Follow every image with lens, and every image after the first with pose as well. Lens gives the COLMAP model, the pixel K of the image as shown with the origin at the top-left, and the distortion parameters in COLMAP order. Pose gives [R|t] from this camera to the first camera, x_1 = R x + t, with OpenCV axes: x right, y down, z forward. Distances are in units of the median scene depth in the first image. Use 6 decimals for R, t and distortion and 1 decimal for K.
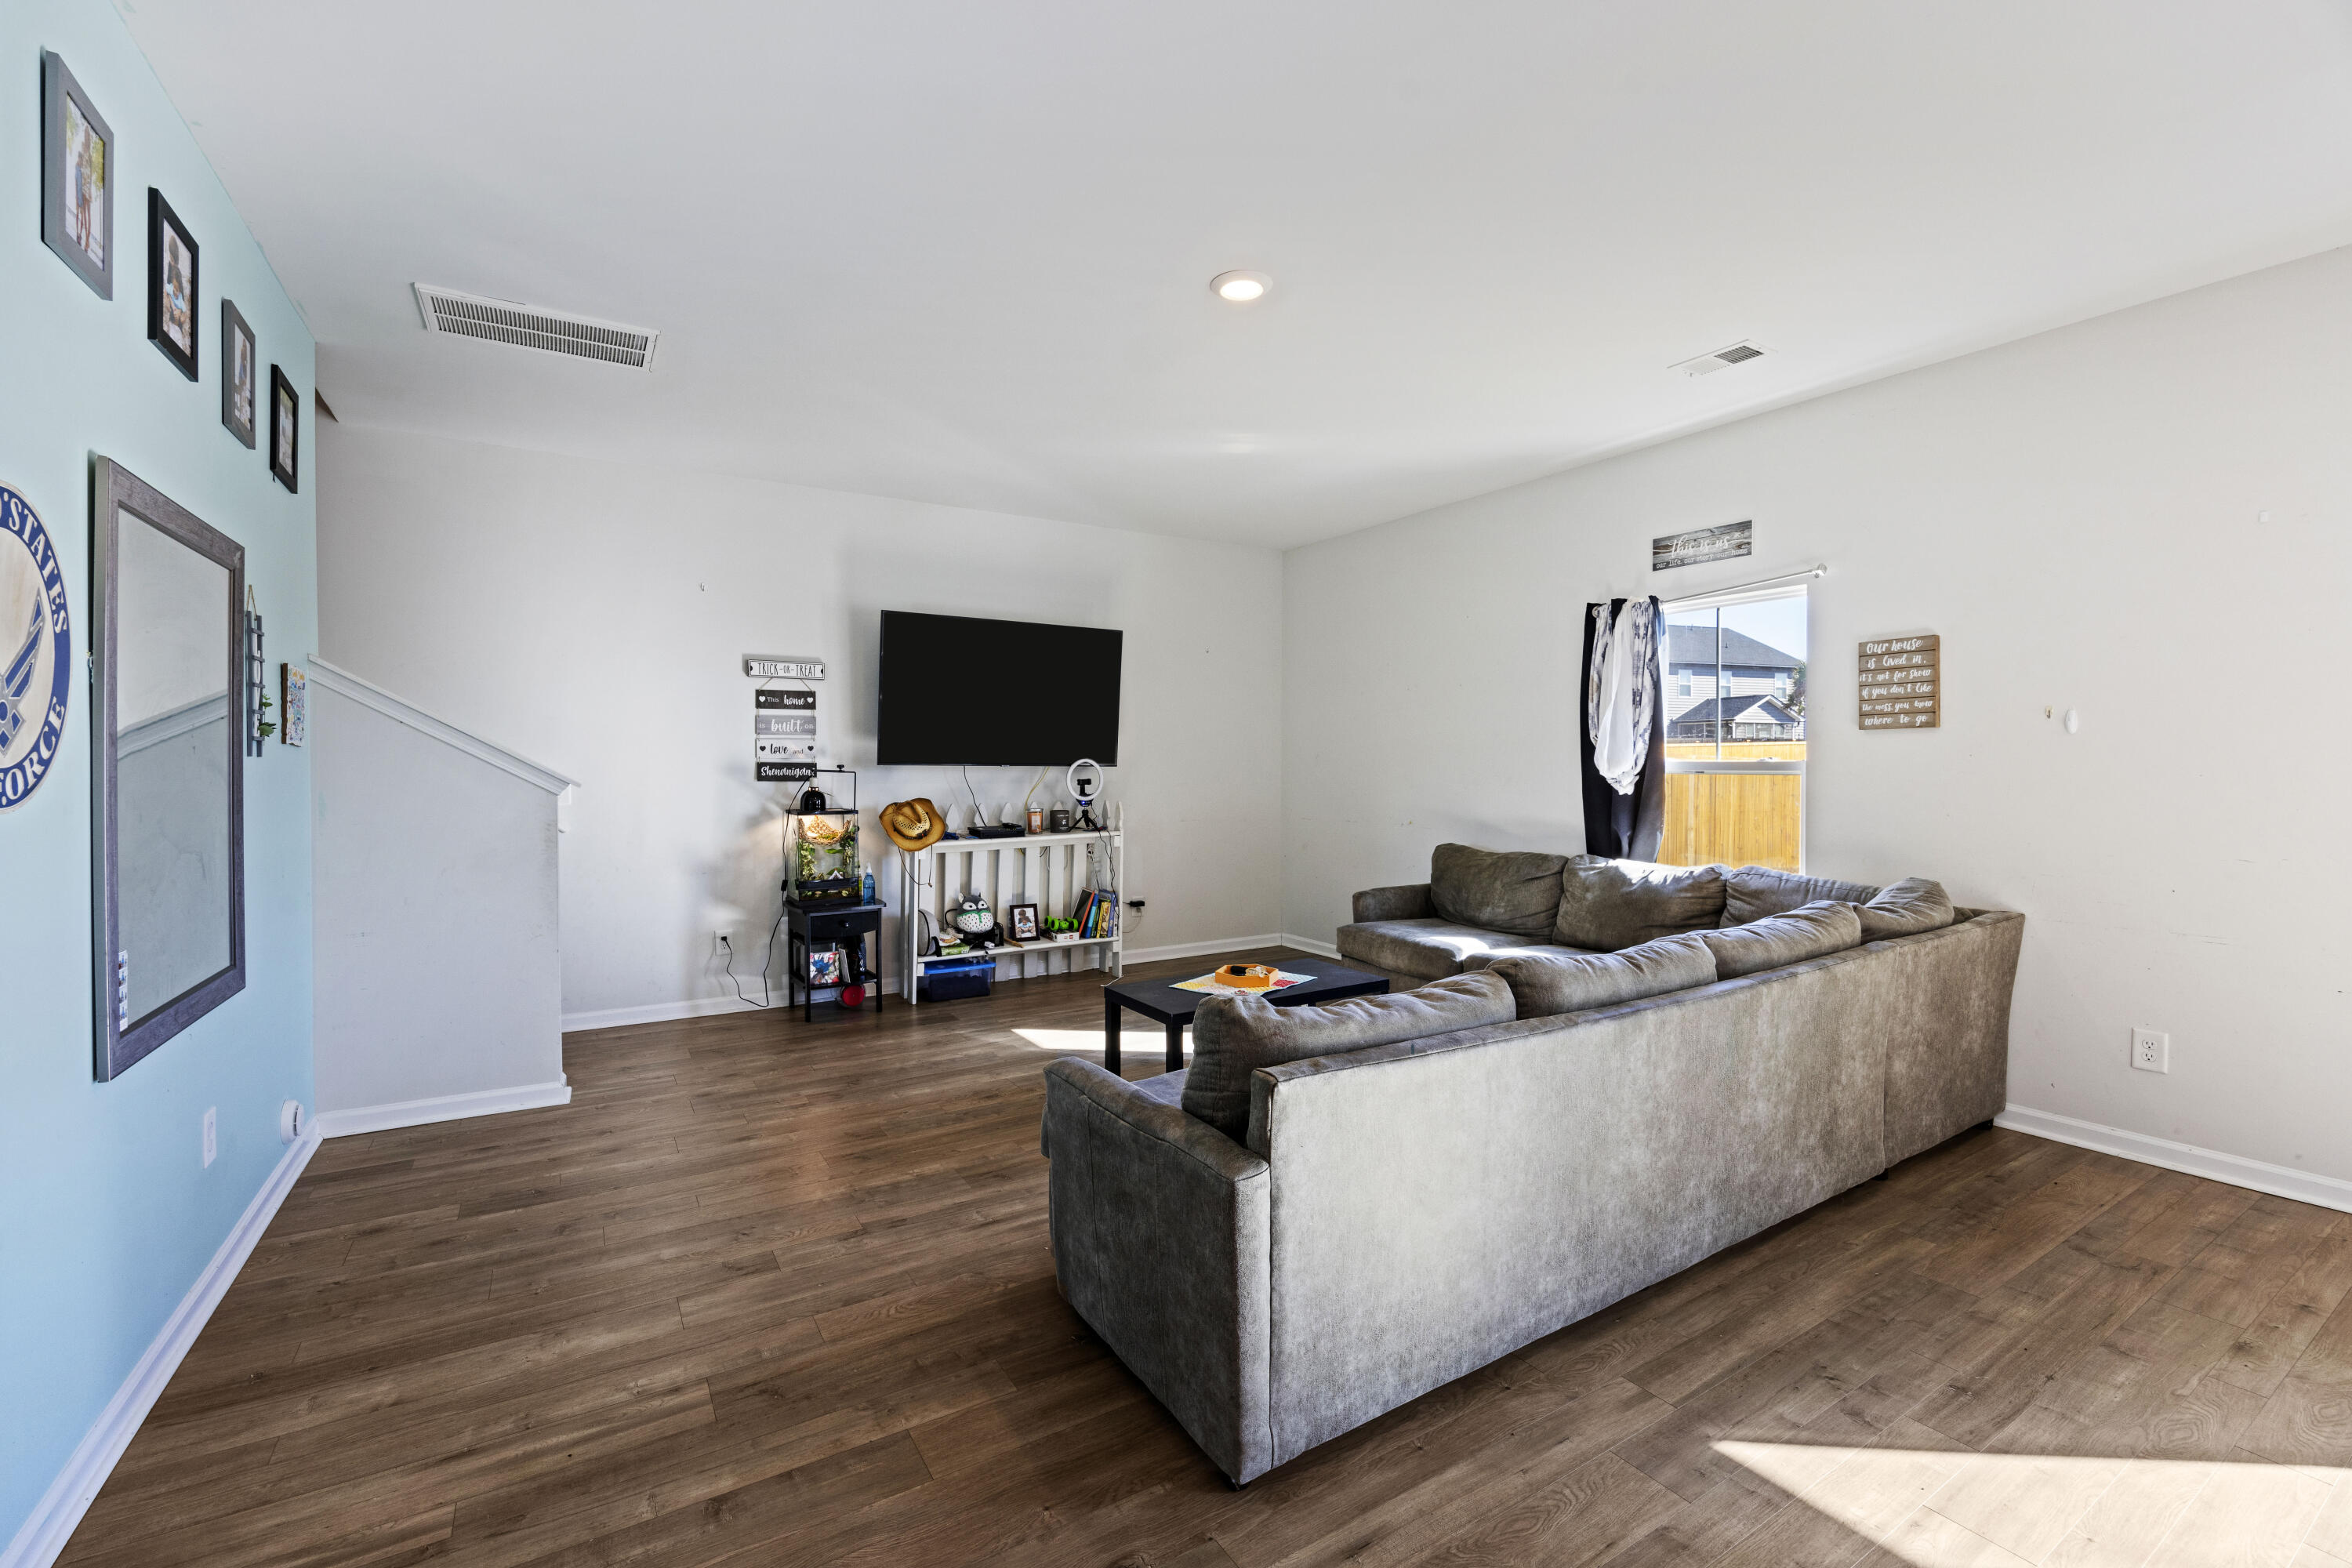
lens RADIAL K [[982.6, 0, 1171.8], [0, 982.6, 786.0], [0, 0, 1]] dist [-0.015285, -0.000163]
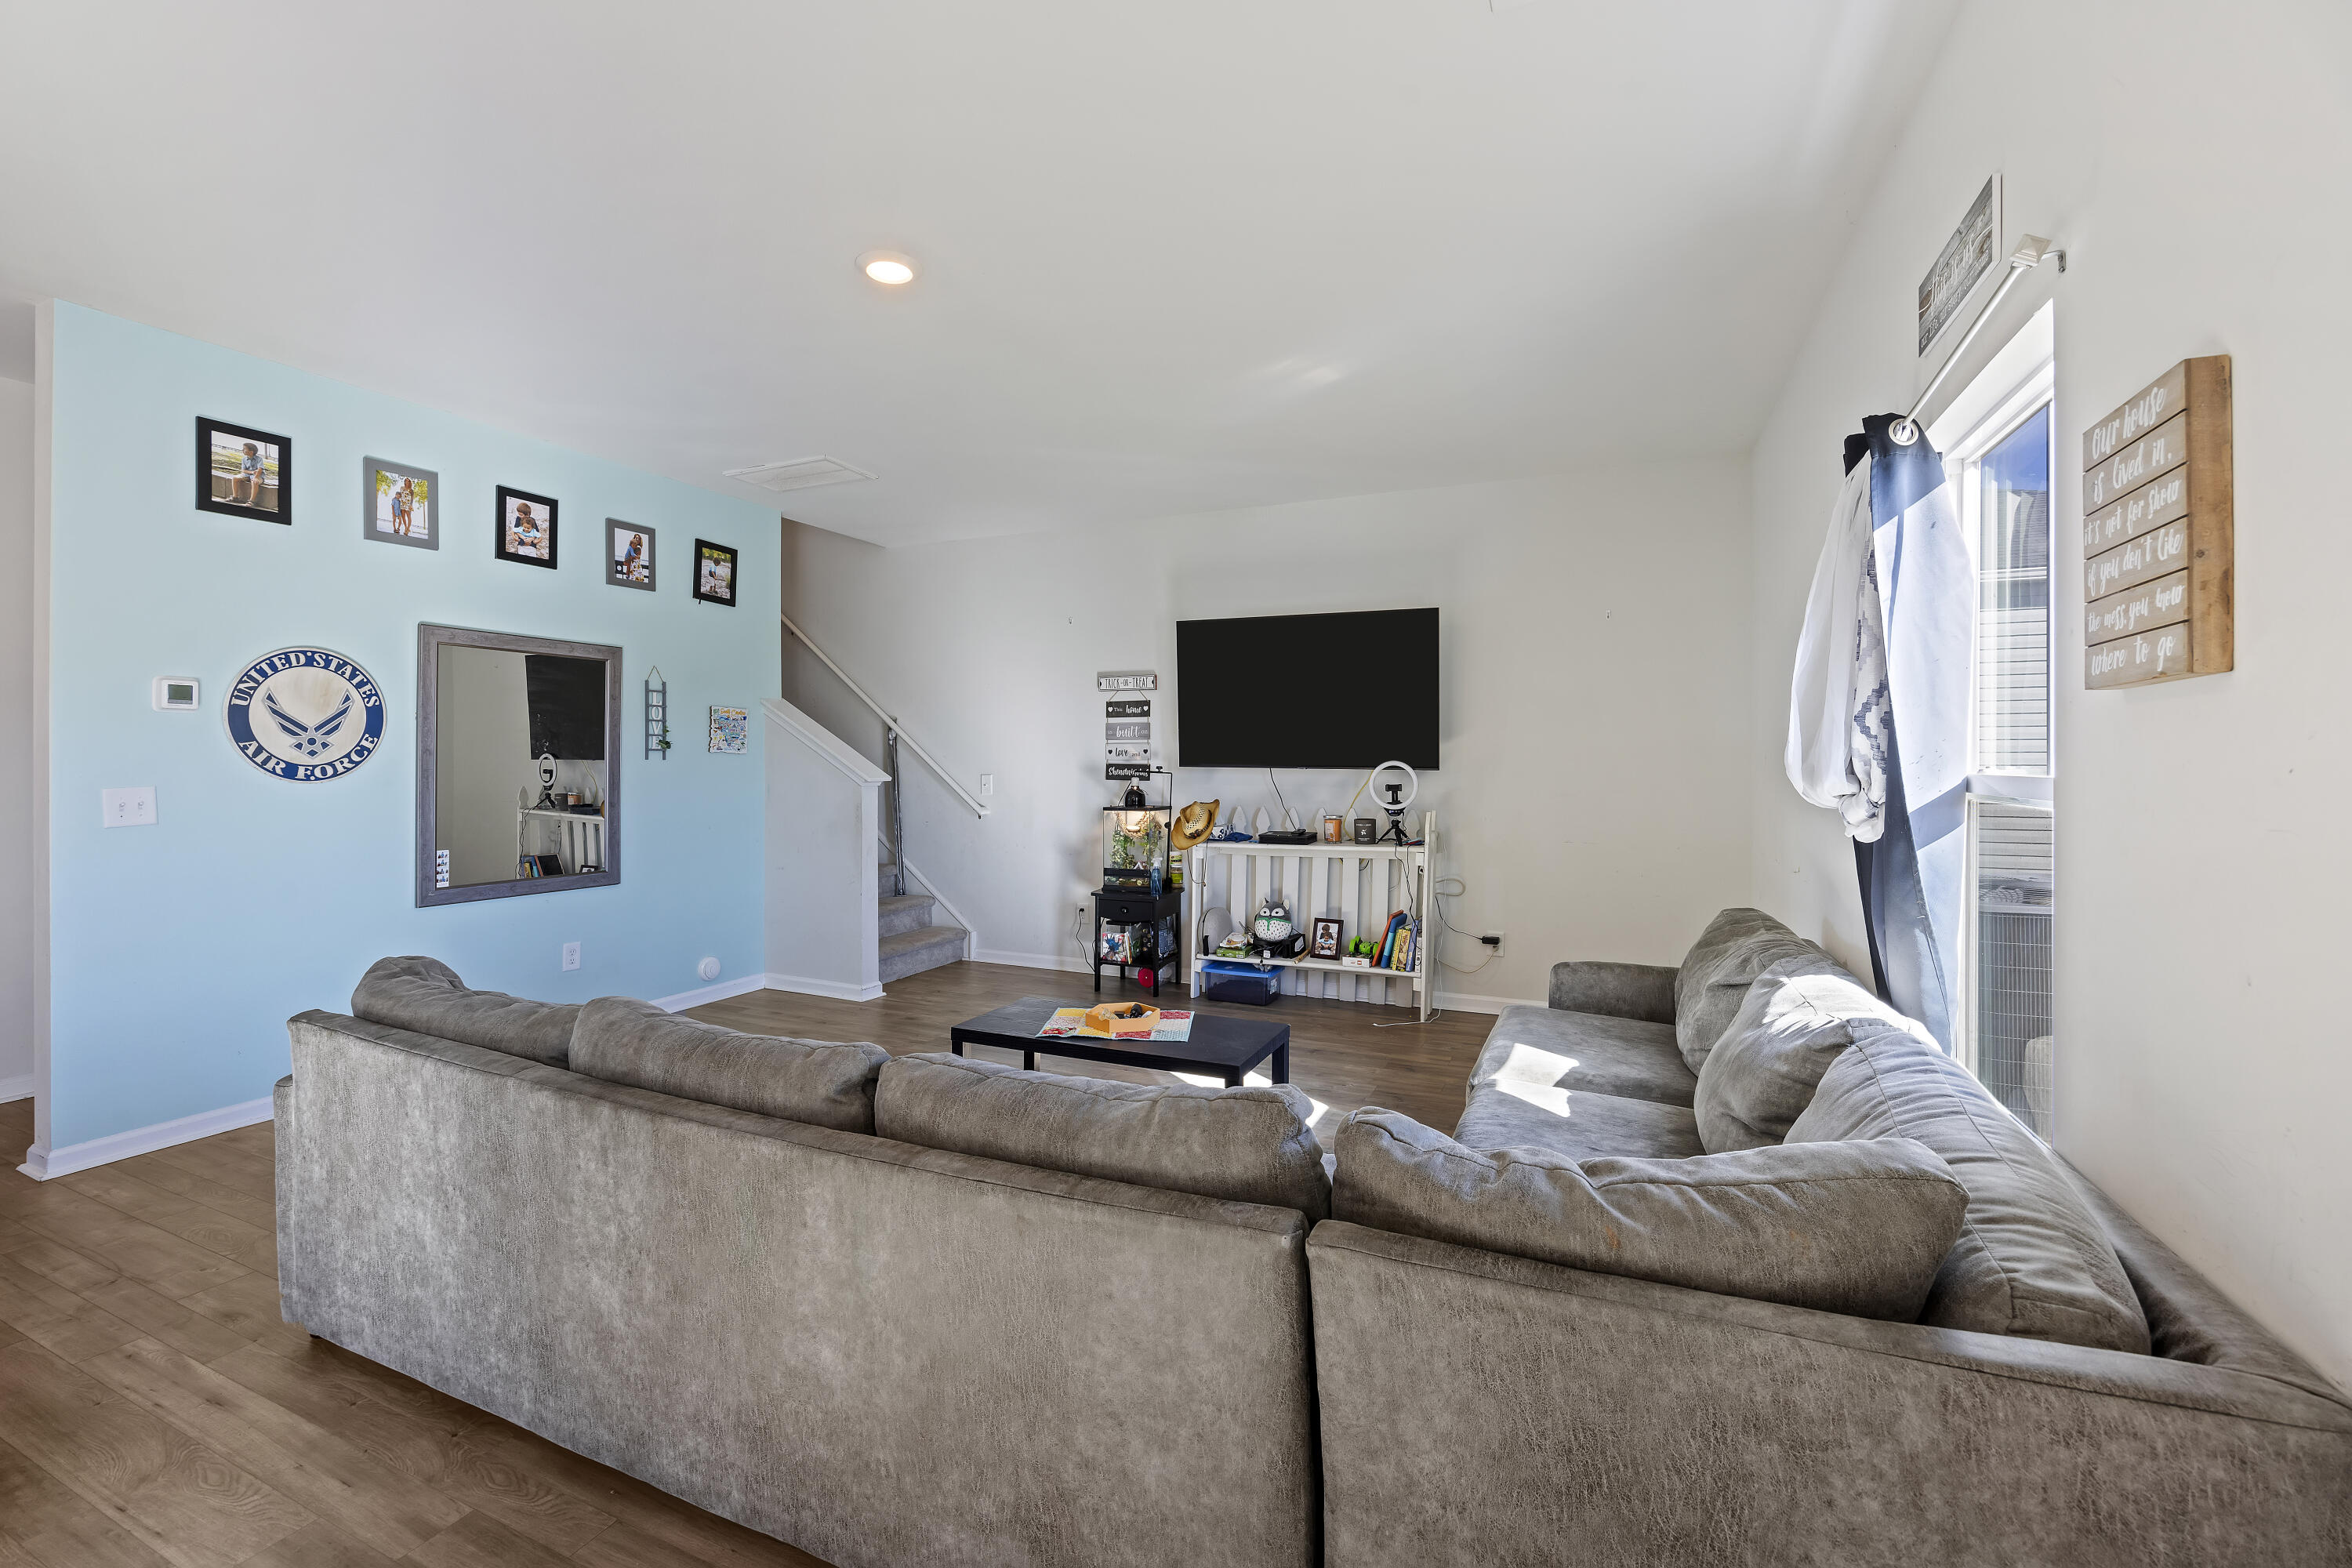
lens RADIAL K [[982.6, 0, 1184.0], [0, 982.6, 771.7], [0, 0, 1]] dist [-0.015285, -0.000163]
pose [[0.568652, 0.013116, -0.822474, 0.612680], [-0.024180, 0.999707, -0.000776, -0.015887], [0.822223, 0.020329, 0.568803, 0.421555]]
